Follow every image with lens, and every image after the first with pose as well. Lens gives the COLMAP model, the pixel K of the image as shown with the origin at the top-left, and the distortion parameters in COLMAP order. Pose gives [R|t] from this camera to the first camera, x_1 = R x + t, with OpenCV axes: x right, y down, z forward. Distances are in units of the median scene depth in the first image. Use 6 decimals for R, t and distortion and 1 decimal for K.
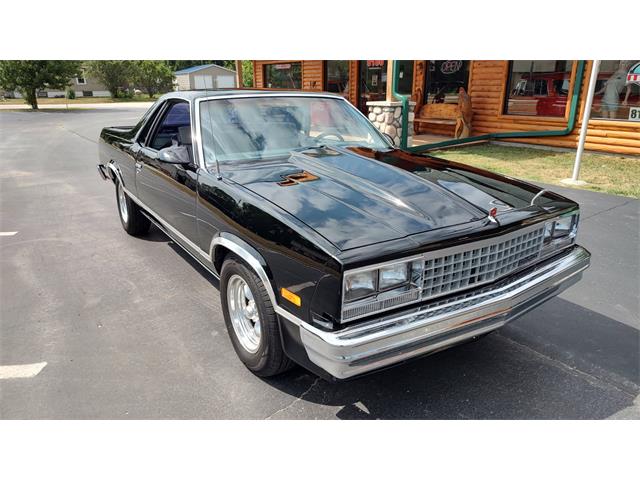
lens RADIAL K [[459.7, 0, 326.1], [0, 459.7, 244.1], [0, 0, 1]] dist [0.020890, -0.024158]
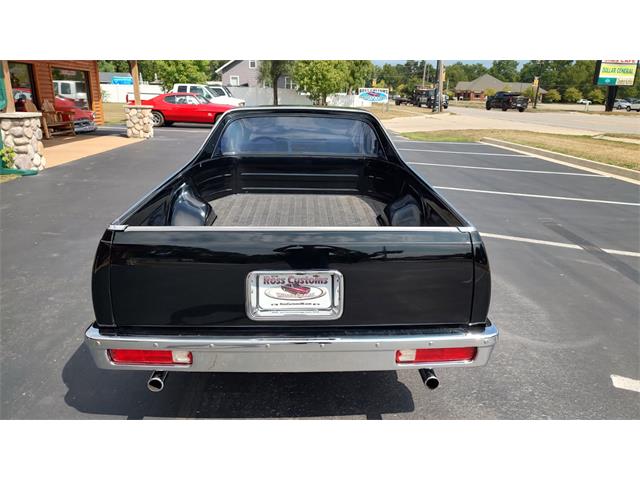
lens RADIAL K [[459.7, 0, 325.6], [0, 459.7, 229.2], [0, 0, 1]] dist [0.020890, -0.024158]
pose [[-0.851611, -0.160330, 0.499052, -0.335614], [0.151496, 0.836158, 0.527152, -0.274176], [-0.501804, 0.524533, -0.687792, 0.775522]]
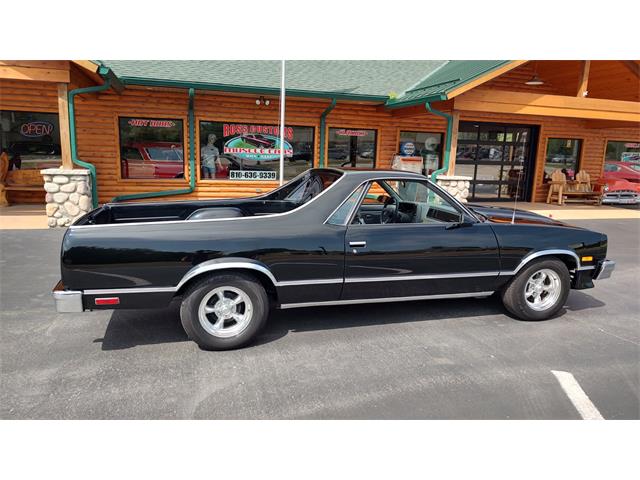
lens RADIAL K [[459.7, 0, 324.5], [0, 459.7, 240.2], [0, 0, 1]] dist [0.020890, -0.024158]
pose [[0.303187, -0.165177, 0.938506, -0.564180], [0.280779, 0.956625, 0.077660, -0.112604], [-0.910627, 0.239967, 0.336415, 0.295300]]
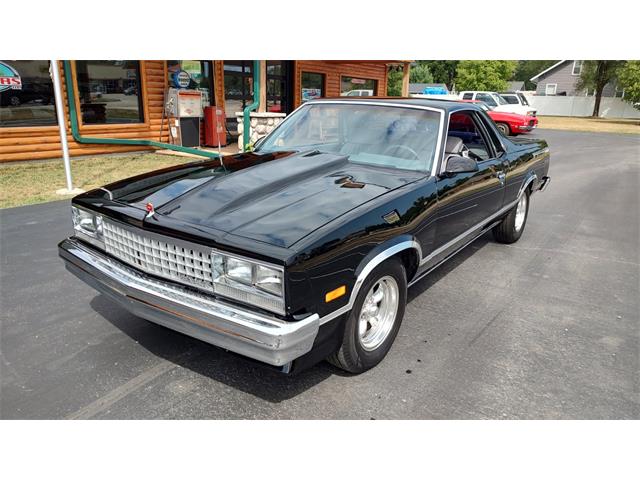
lens RADIAL K [[459.7, 0, 325.0], [0, 459.7, 239.3], [0, 0, 1]] dist [0.020890, -0.024158]
pose [[-0.363967, -0.276797, 0.889332, -0.374762], [0.278707, 0.878706, 0.387553, -0.195812], [-0.888735, 0.388920, -0.242675, 0.586167]]
